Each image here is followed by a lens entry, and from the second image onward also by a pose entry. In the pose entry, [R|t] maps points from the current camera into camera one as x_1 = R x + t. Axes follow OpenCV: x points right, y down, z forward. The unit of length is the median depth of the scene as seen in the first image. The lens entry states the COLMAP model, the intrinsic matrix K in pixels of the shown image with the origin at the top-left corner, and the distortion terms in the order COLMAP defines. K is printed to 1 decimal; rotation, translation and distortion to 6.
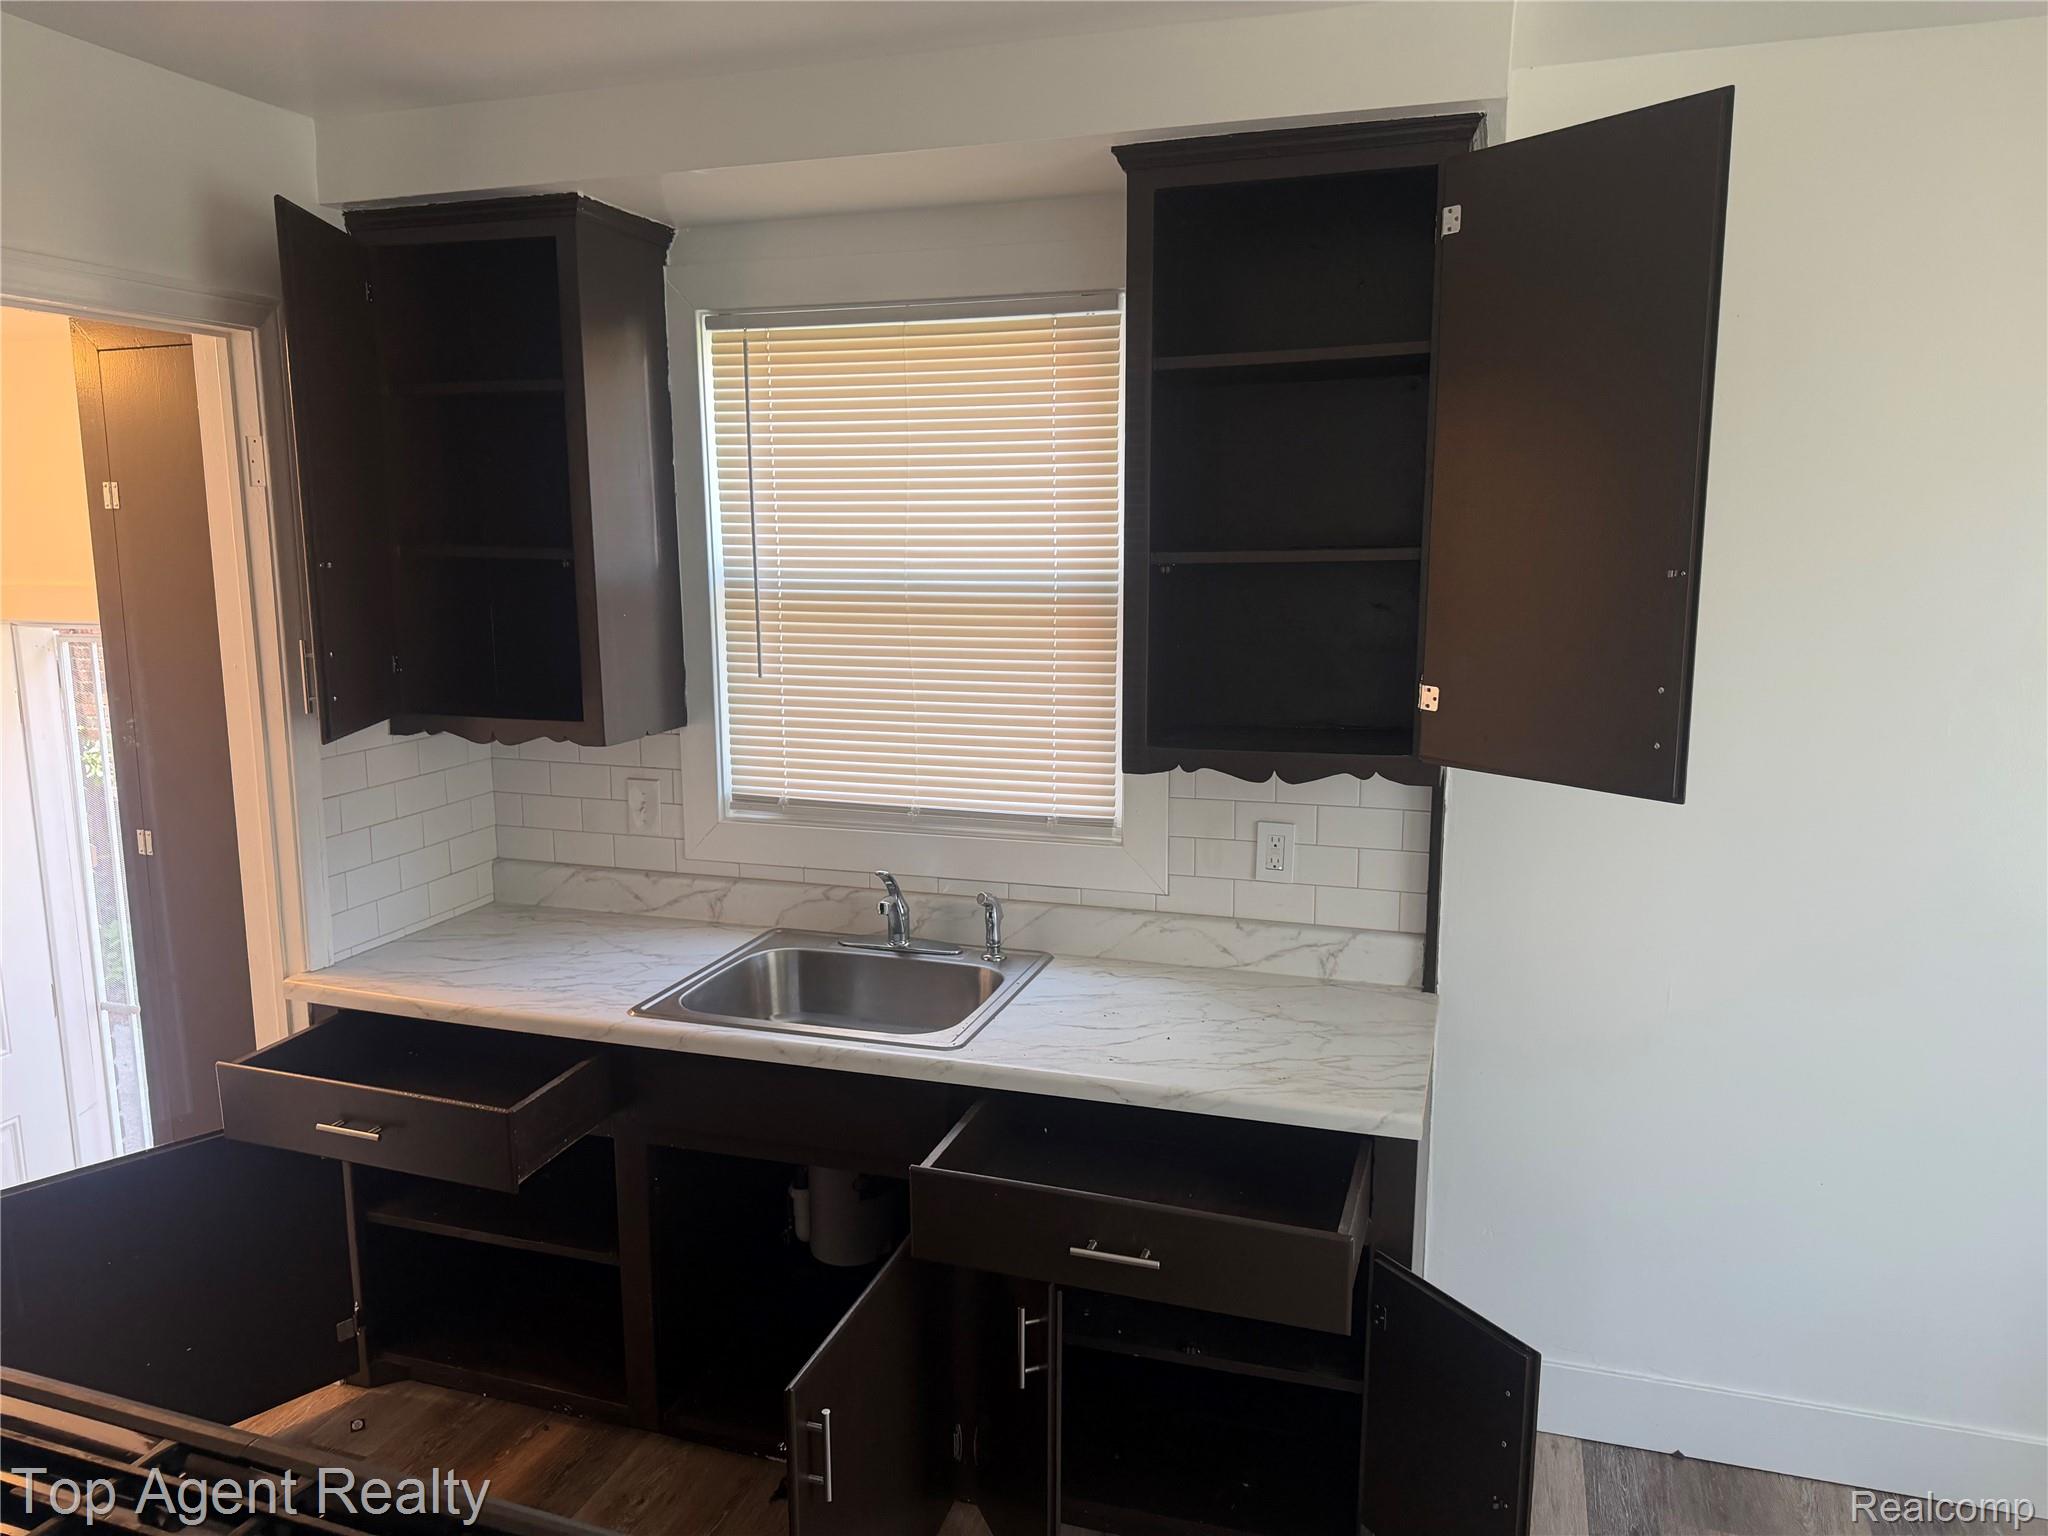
lens RADIAL K [[1431.6, 0, 1003.4], [0, 1431.6, 759.6], [0, 0, 1]] dist [0.105256, -0.172584]
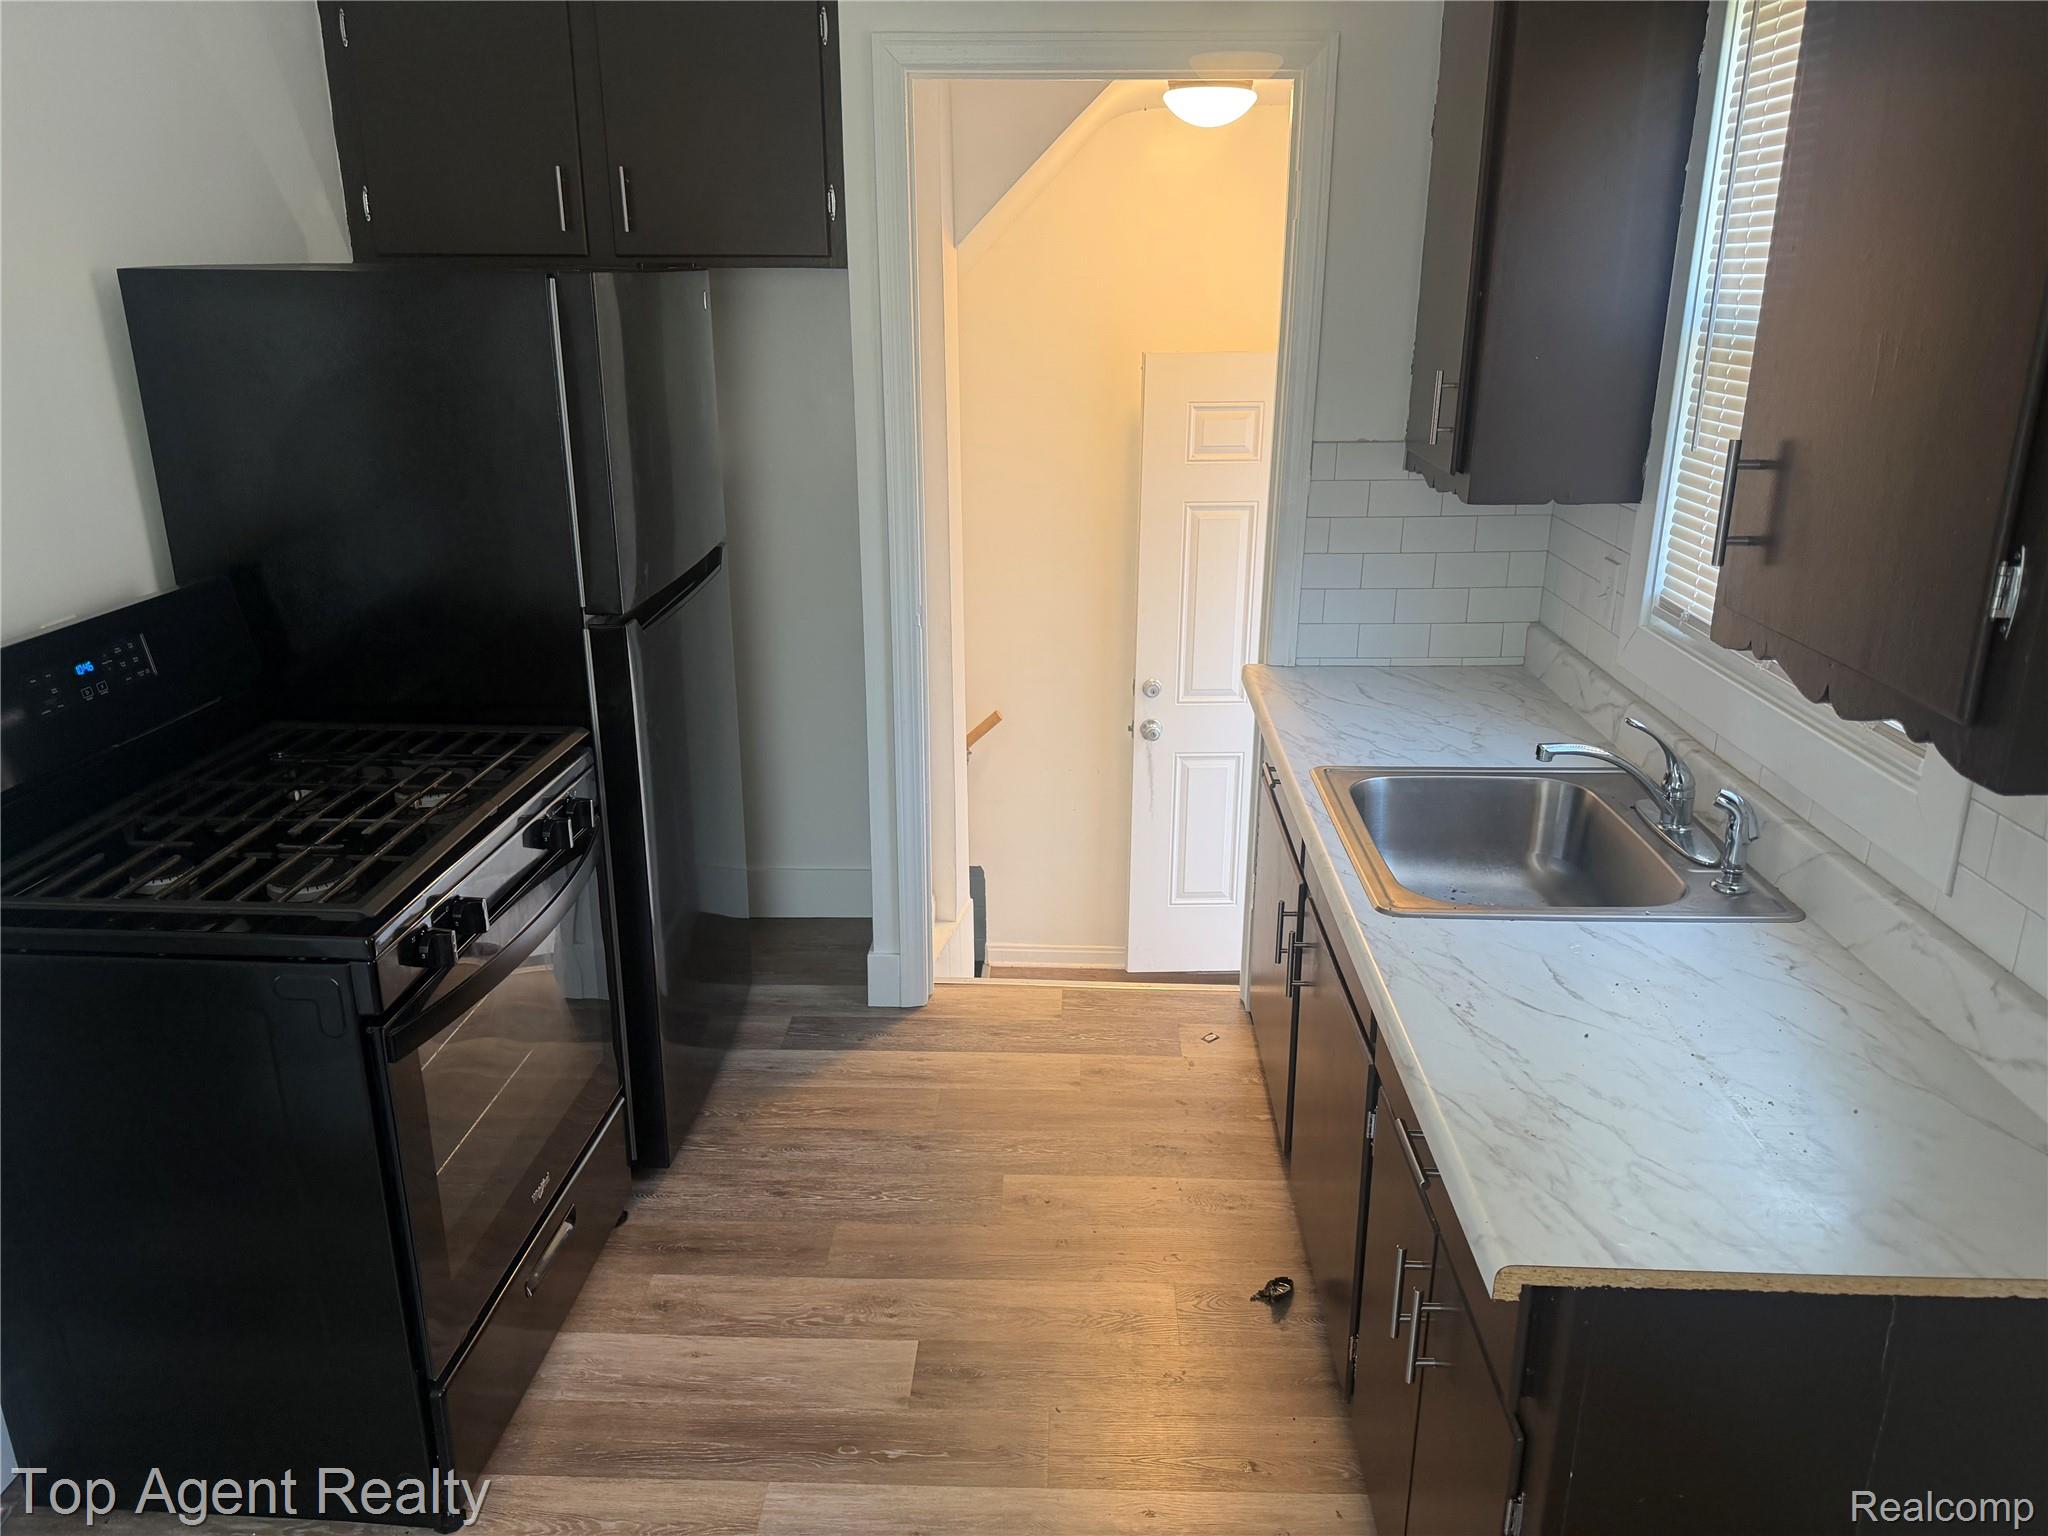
lens RADIAL K [[1431.6, 0, 1003.4], [0, 1431.6, 759.6], [0, 0, 1]] dist [0.105256, -0.172584]
pose [[0.278330, 0.299805, -0.912497, 0.503867], [-0.158111, 0.951377, 0.264352, -0.046093], [0.947383, 0.070698, 0.312199, 0.455550]]
